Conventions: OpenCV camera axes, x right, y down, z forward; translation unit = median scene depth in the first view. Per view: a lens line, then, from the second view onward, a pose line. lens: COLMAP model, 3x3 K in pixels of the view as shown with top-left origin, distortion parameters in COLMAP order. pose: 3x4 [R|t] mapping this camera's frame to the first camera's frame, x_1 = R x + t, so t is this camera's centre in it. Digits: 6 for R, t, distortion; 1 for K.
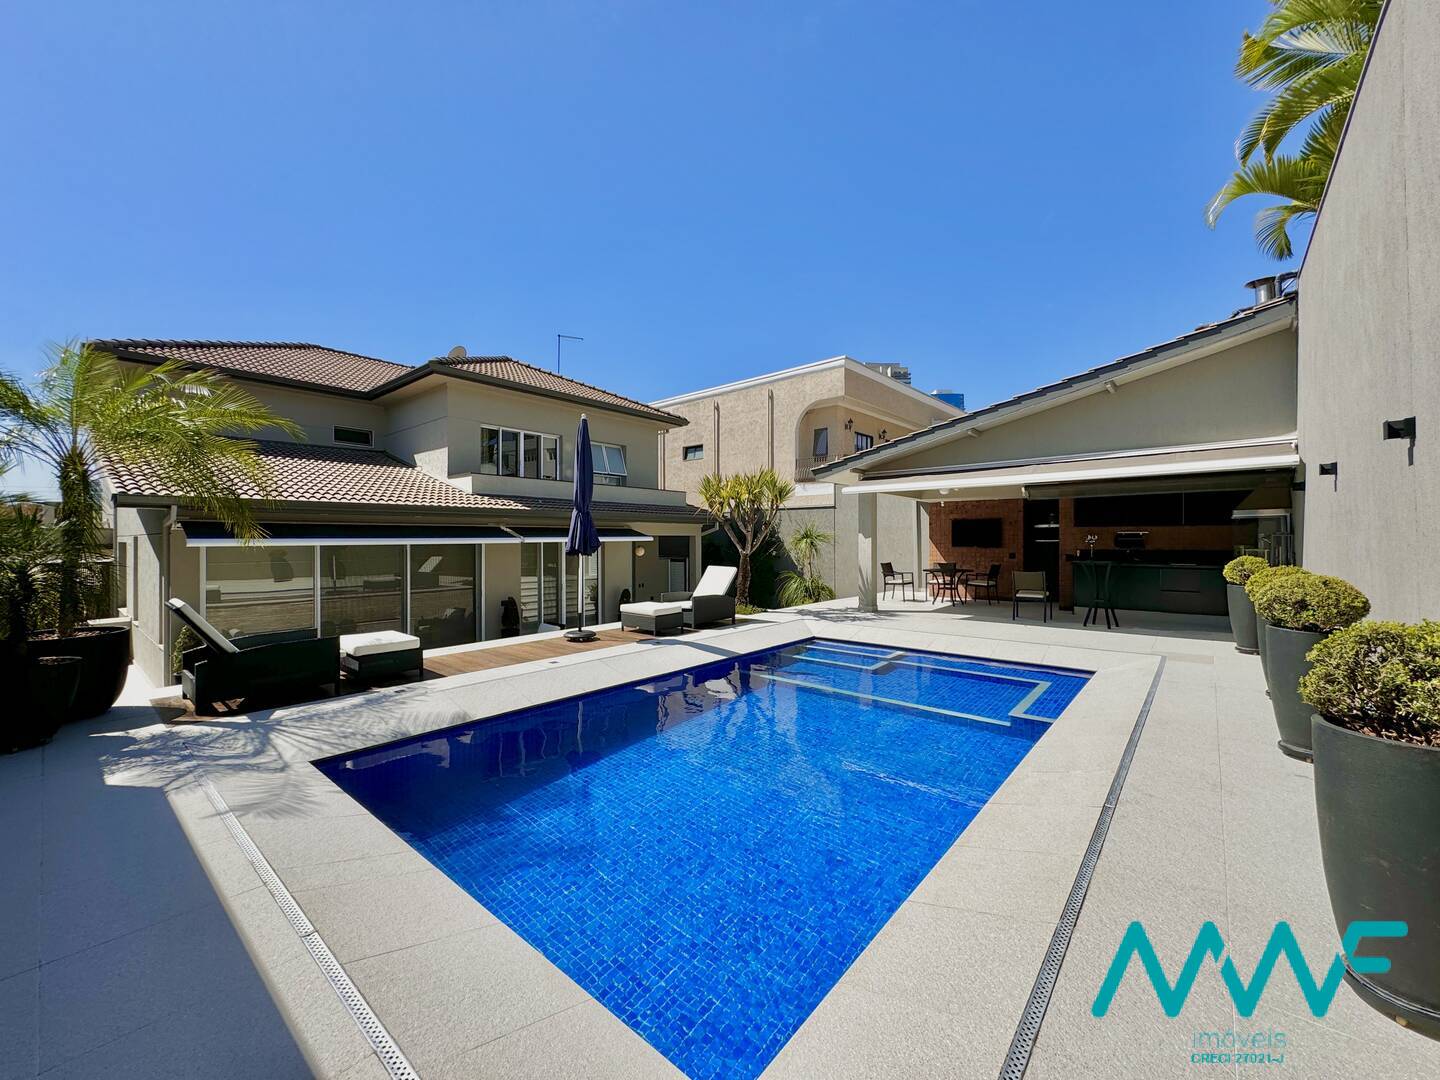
lens RADIAL K [[574.9, 0, 721.5], [0, 574.9, 540.5], [0, 0, 1]] dist [-0.000152, -0.000012]
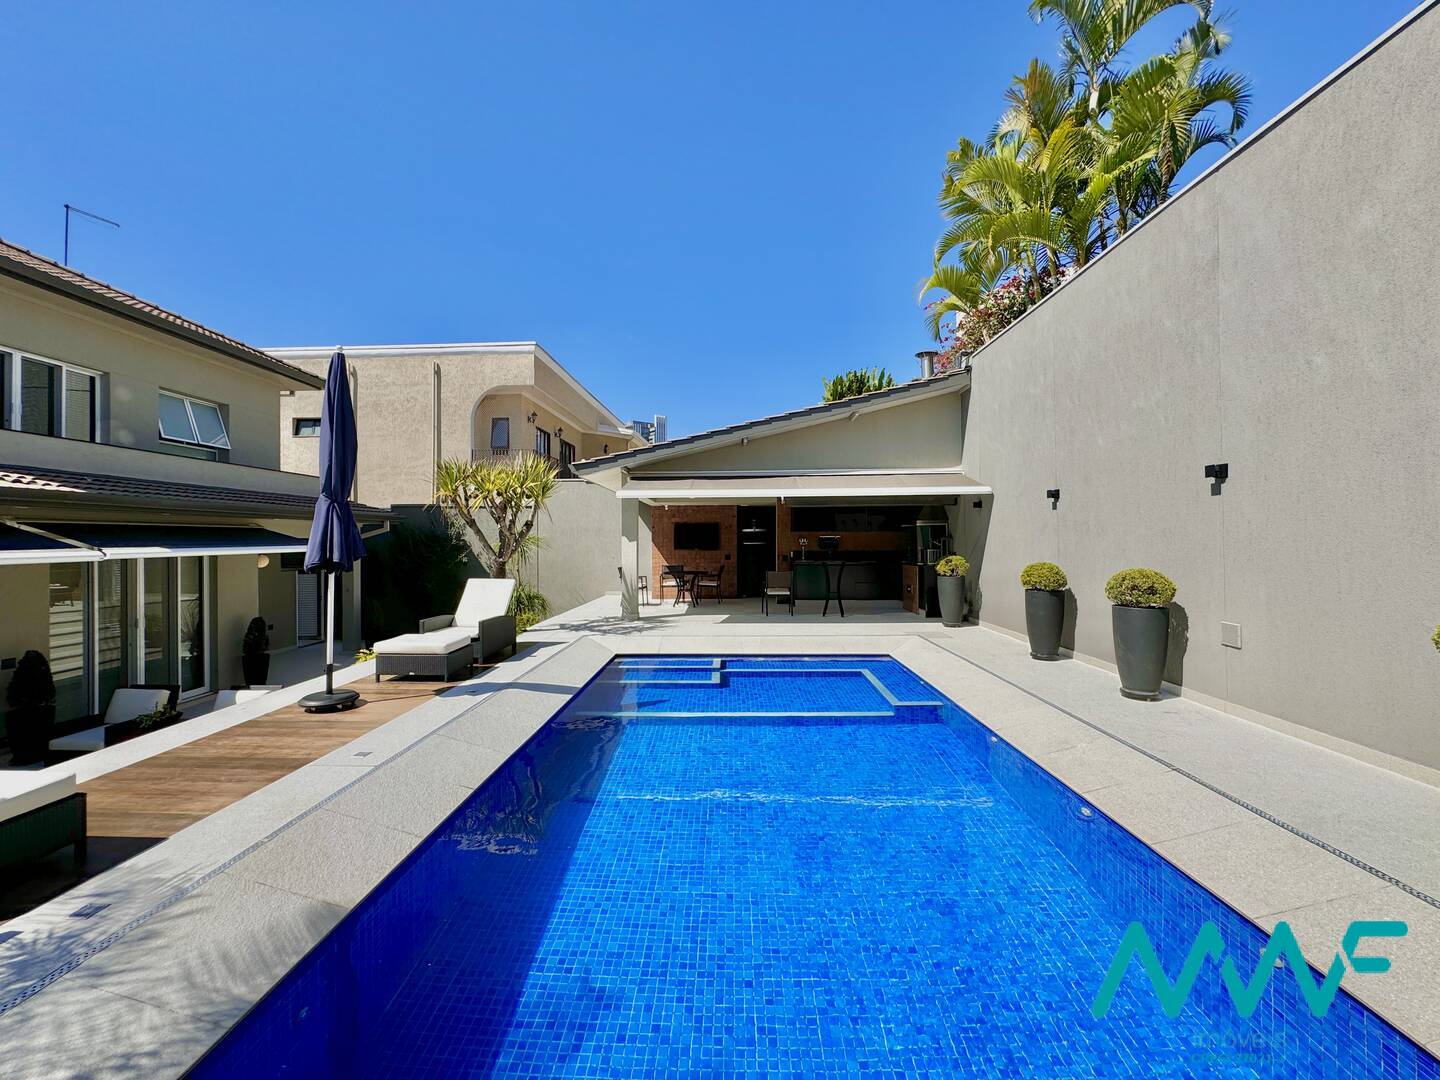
lens RADIAL K [[574.9, 0, 721.6], [0, 574.9, 536.6], [0, 0, 1]] dist [-0.000152, -0.000012]
pose [[0.778060, 0.002631, 0.628184, -0.193231], [0.004129, 0.999948, -0.009302, -0.002694], [-0.628176, 0.009832, 0.778009, 0.157291]]
